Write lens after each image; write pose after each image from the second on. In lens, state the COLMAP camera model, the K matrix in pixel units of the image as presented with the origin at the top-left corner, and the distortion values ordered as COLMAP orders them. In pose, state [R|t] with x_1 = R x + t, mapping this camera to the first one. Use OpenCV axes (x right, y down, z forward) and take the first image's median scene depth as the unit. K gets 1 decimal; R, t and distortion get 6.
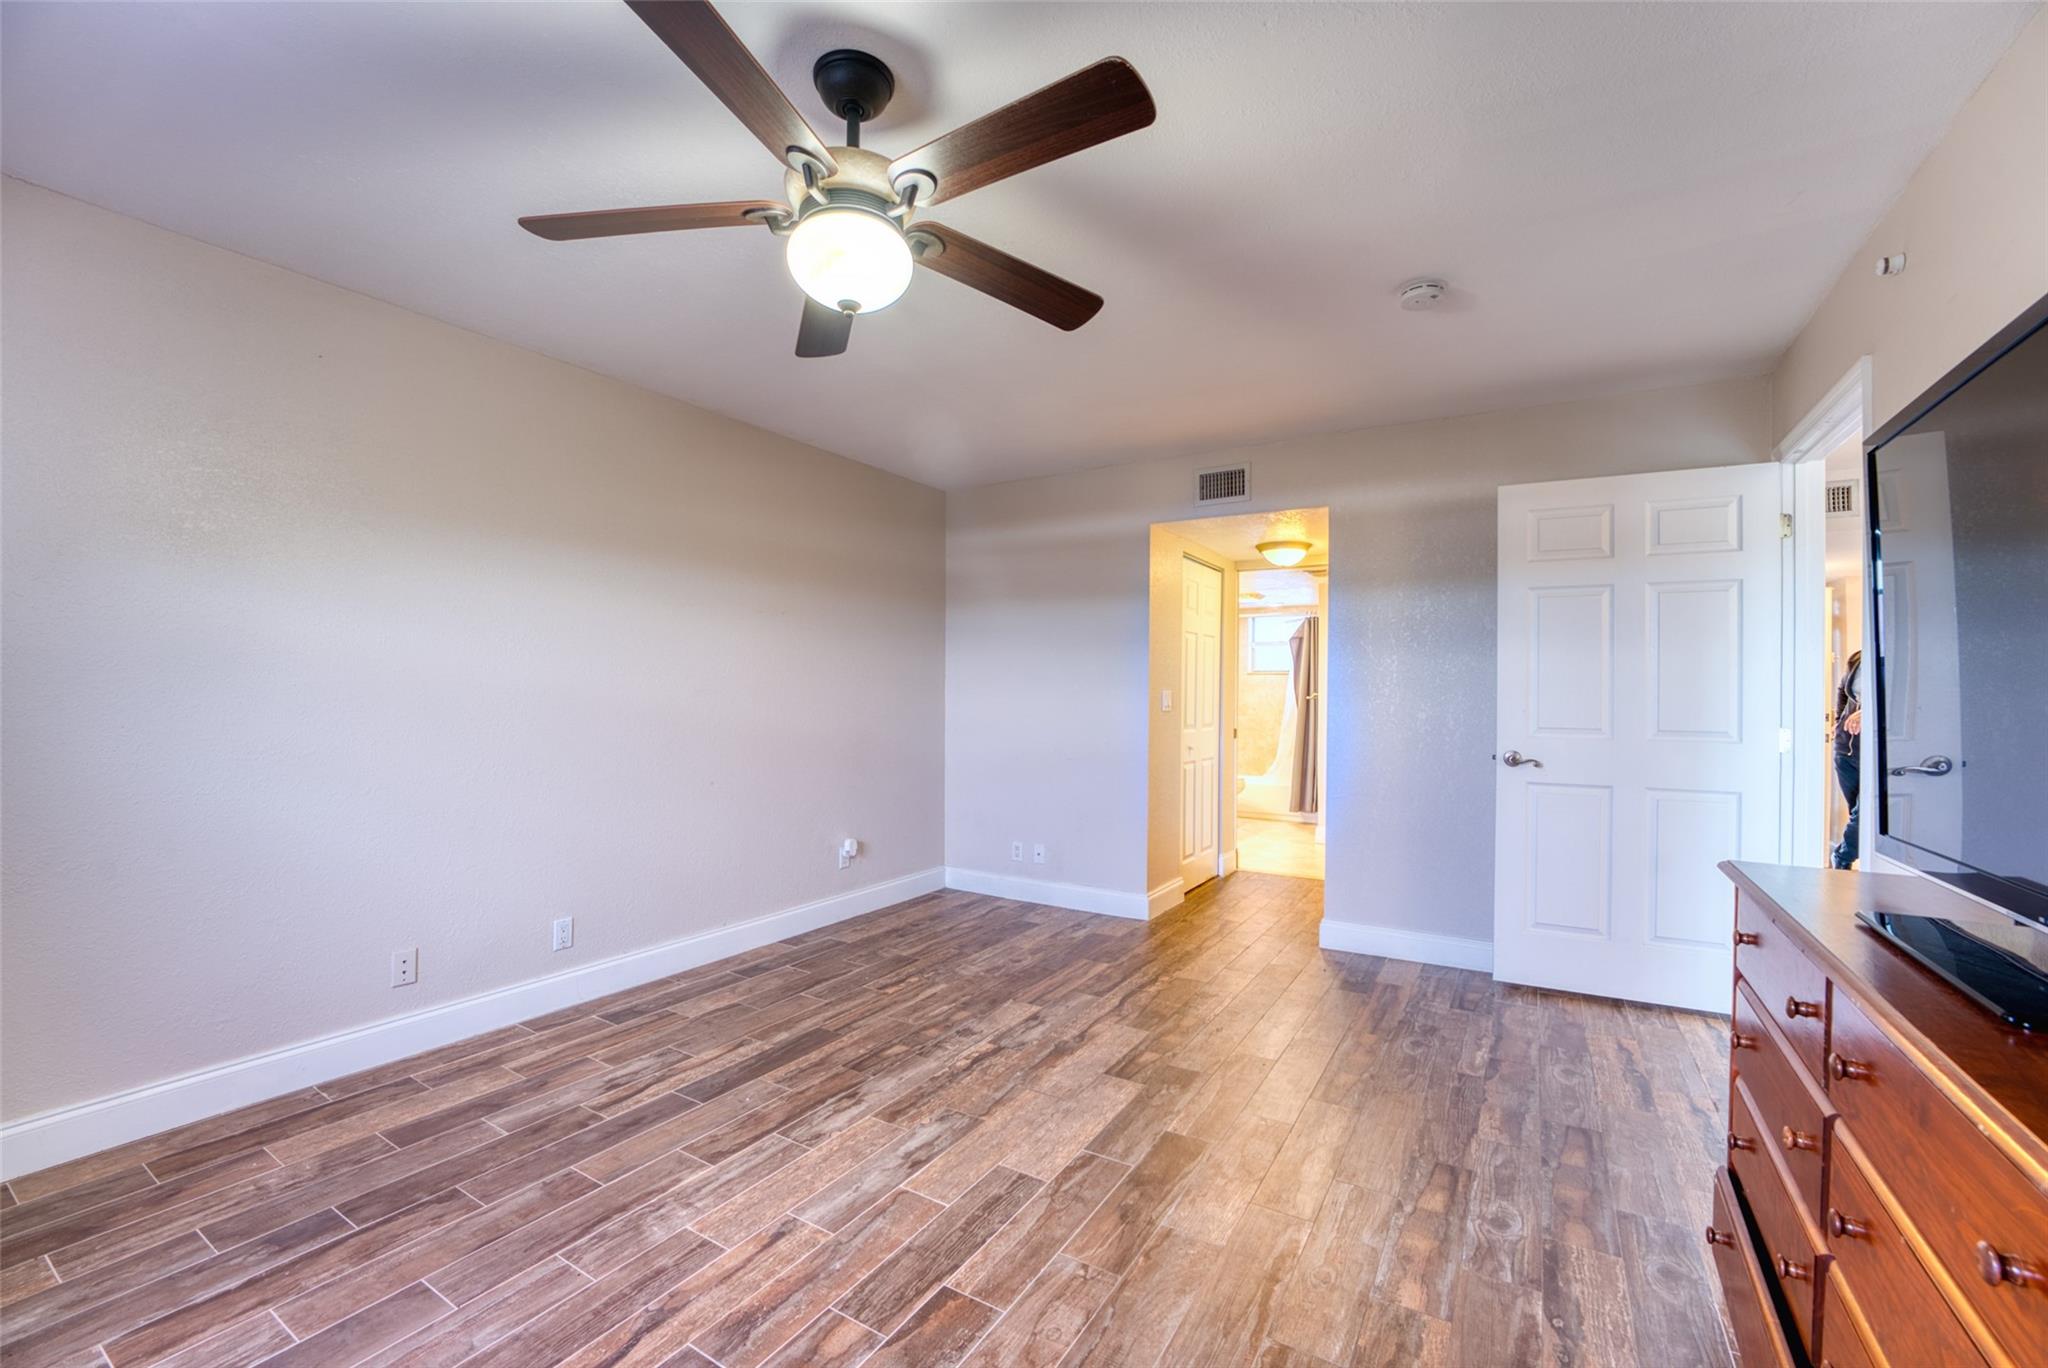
lens RADIAL K [[832.2, 0, 1024.3], [0, 832.2, 686.9], [0, 0, 1]] dist [-0.030281, 0.003556]
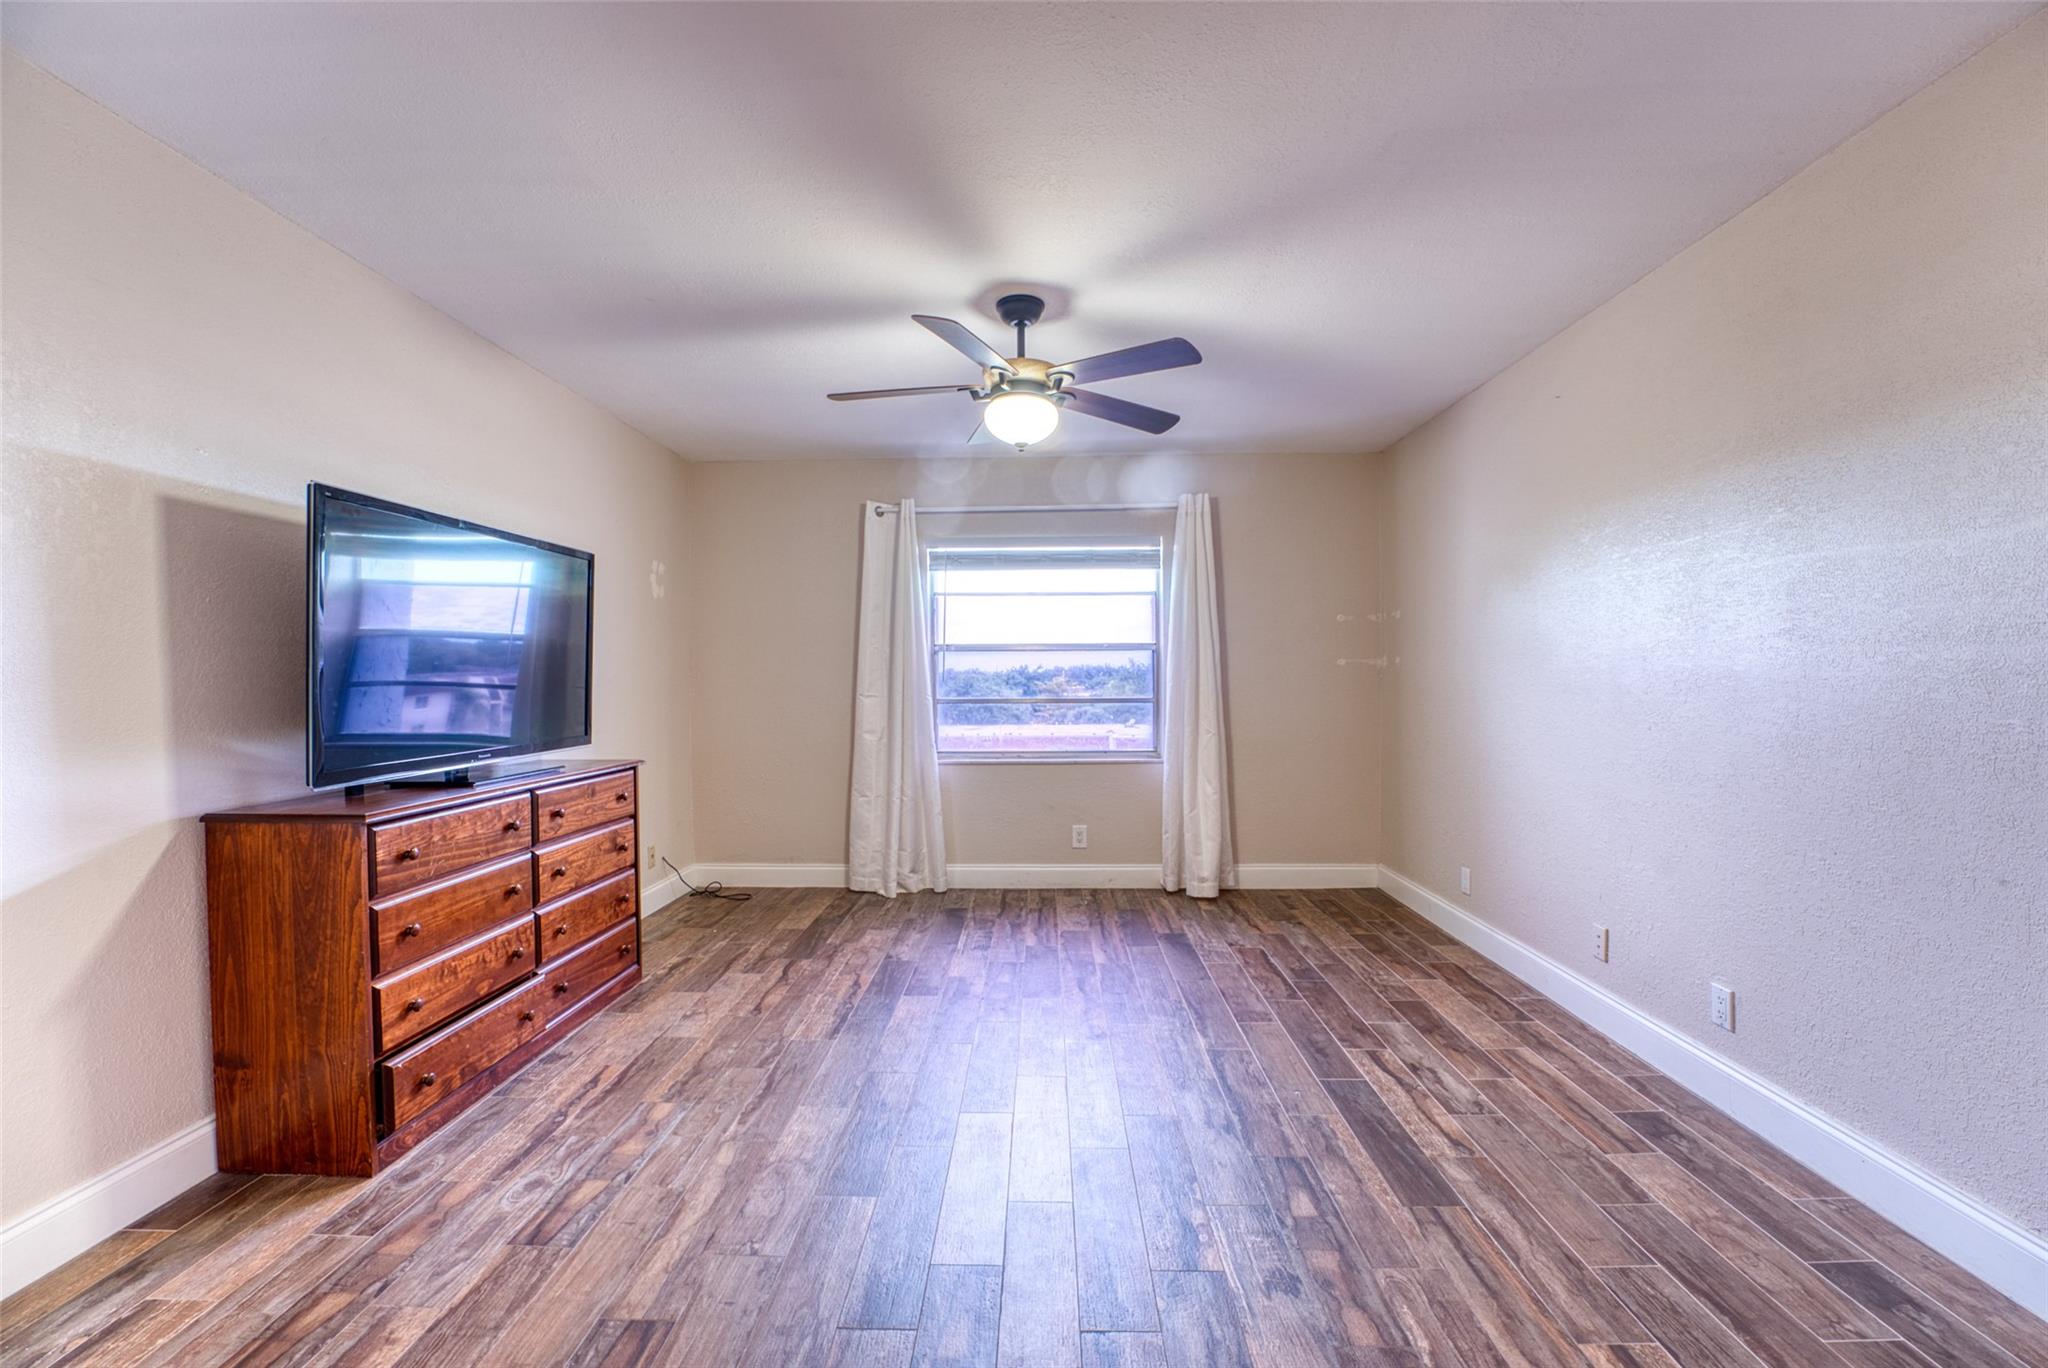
lens RADIAL K [[832.2, 0, 1023.9], [0, 832.2, 681.1], [0, 0, 1]] dist [-0.030281, 0.003556]
pose [[-0.862232, -0.001120, -0.506513, 0.425224], [-0.000425, 0.999999, -0.001487, 0.015770], [0.506514, -0.001067, -0.862231, 1.638284]]
